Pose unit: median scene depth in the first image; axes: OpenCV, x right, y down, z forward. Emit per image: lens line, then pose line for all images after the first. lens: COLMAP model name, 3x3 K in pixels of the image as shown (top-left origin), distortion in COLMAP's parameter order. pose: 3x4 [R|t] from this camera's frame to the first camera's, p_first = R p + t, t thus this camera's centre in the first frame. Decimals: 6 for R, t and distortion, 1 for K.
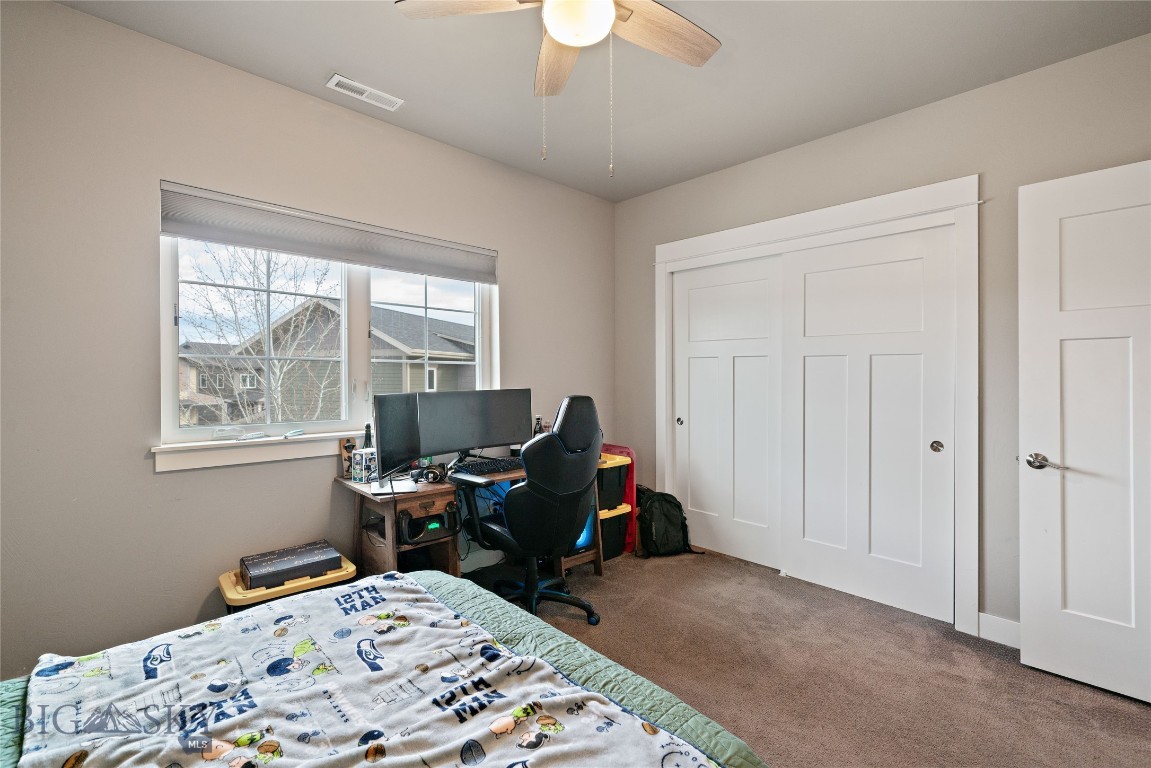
lens RADIAL K [[508.9, 0, 572.0], [0, 508.9, 376.7], [0, 0, 1]] dist [0.003549, 0.000163]
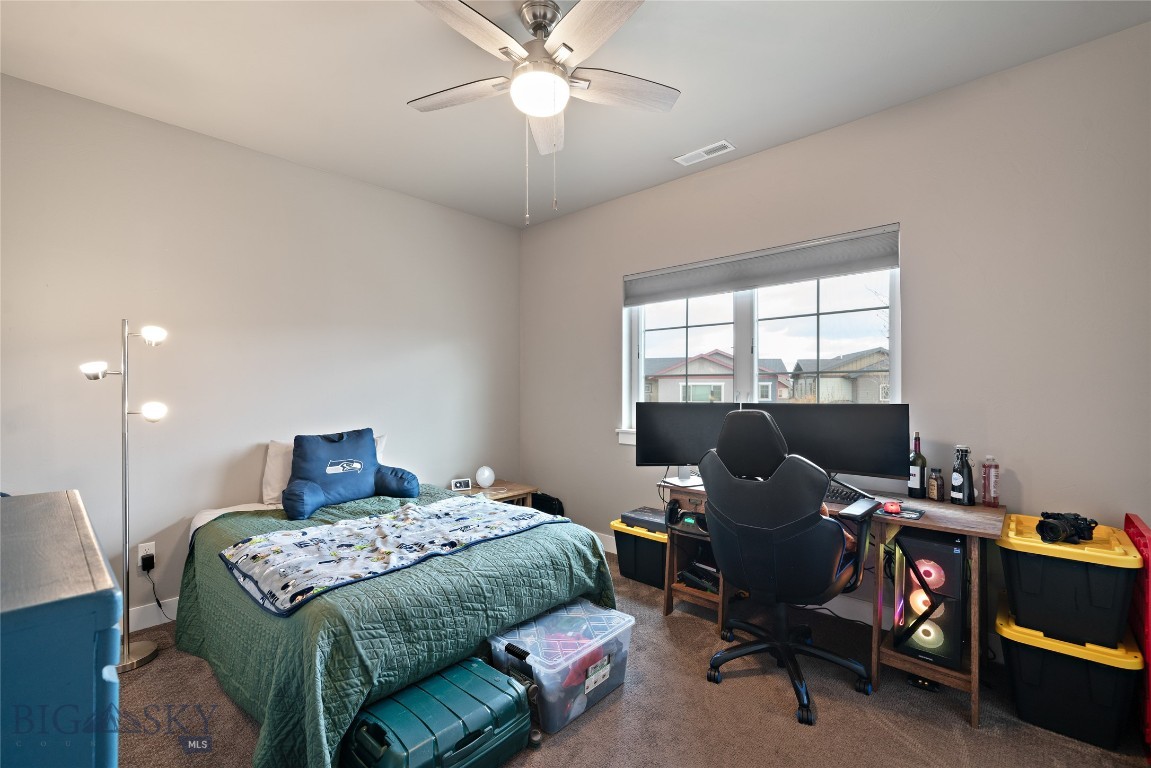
lens RADIAL K [[488.7, 0, 570.2], [0, 488.7, 388.2], [0, 0, 1]] dist [0.000852, -0.000138]
pose [[0.055258, -0.007248, -0.998446, 0.746480], [0.004648, 0.999965, -0.007002, 0.005214], [0.998461, -0.004253, 0.055290, 0.633385]]
